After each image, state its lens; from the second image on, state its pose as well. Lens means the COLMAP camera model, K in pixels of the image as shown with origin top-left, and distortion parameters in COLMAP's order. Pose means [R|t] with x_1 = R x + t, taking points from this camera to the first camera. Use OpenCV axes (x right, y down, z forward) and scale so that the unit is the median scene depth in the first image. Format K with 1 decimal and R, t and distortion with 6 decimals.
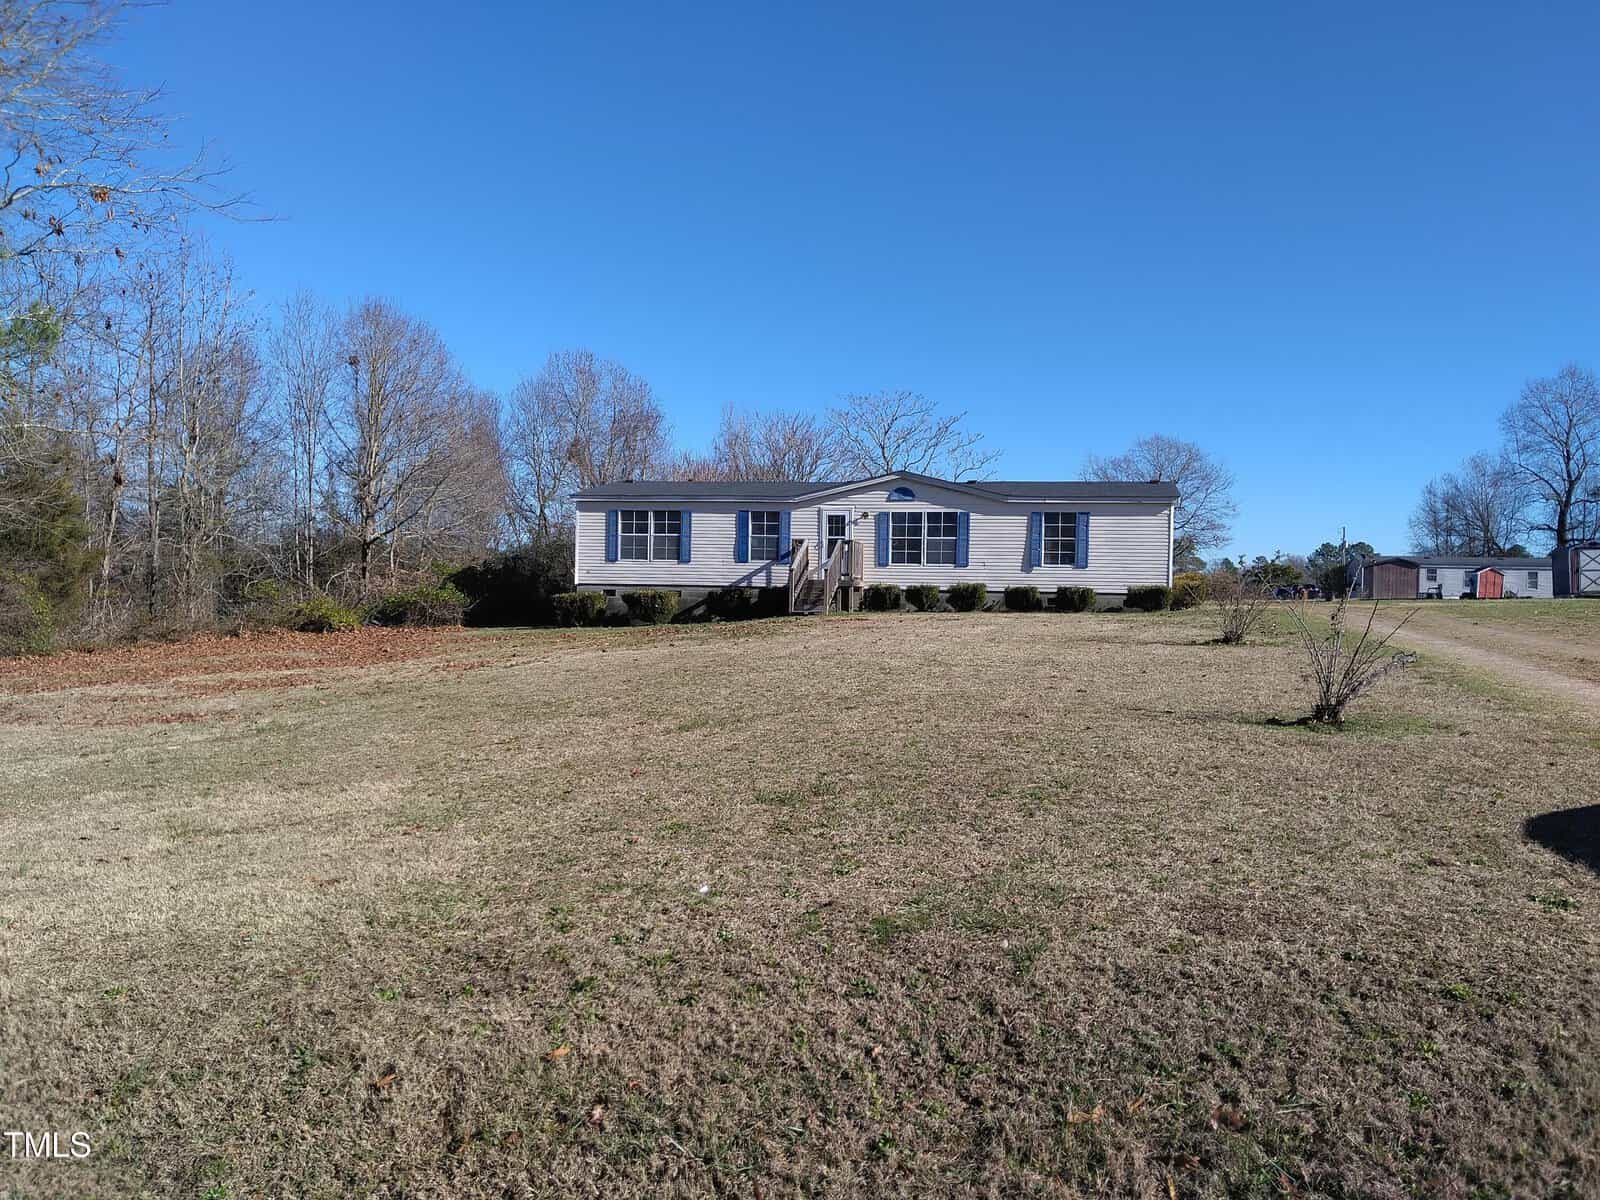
lens RADIAL K [[1289.9, 0, 805.6], [0, 1289.9, 604.7], [0, 0, 1]] dist [0.038429, -0.040843]
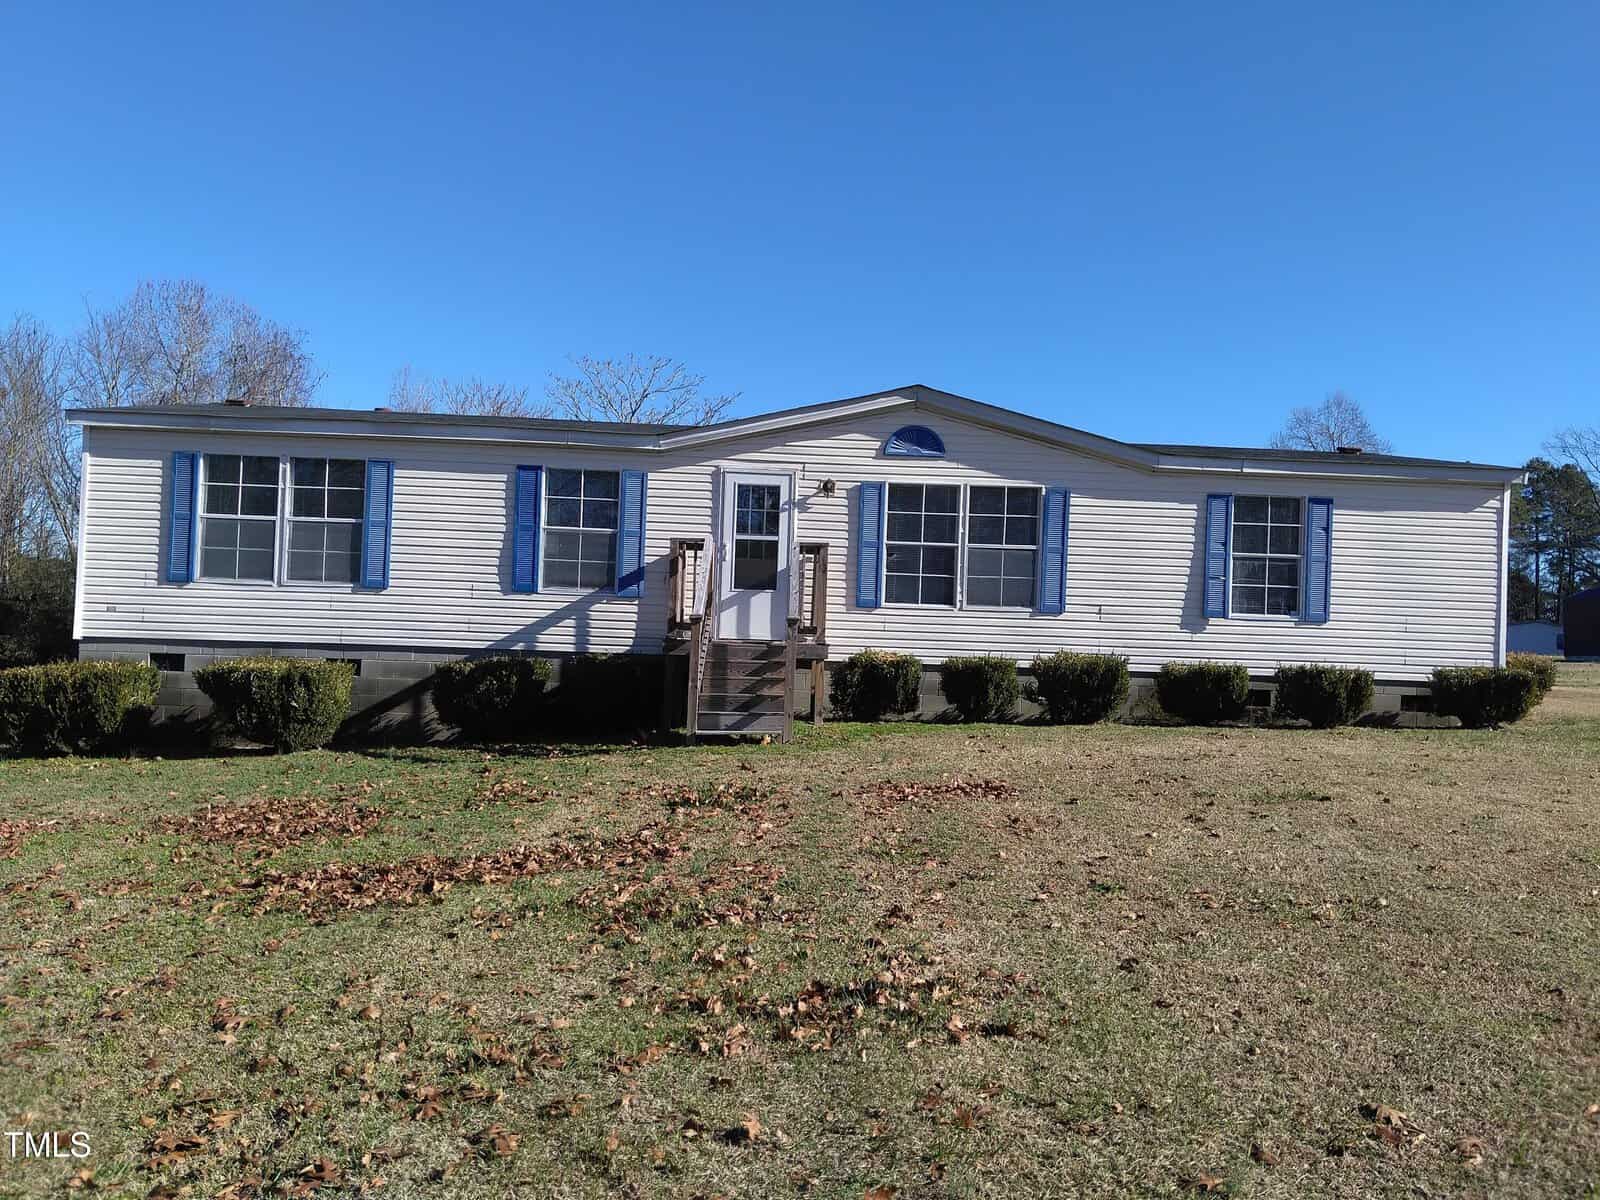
lens RADIAL K [[1289.9, 0, 793.1], [0, 1289.9, 594.5], [0, 0, 1]] dist [0.038429, -0.040843]
pose [[0.967687, 0.020776, 0.251297, -0.070214], [-0.013786, 0.999468, -0.029544, -0.021761], [-0.251778, 0.025125, 0.967459, 0.593683]]
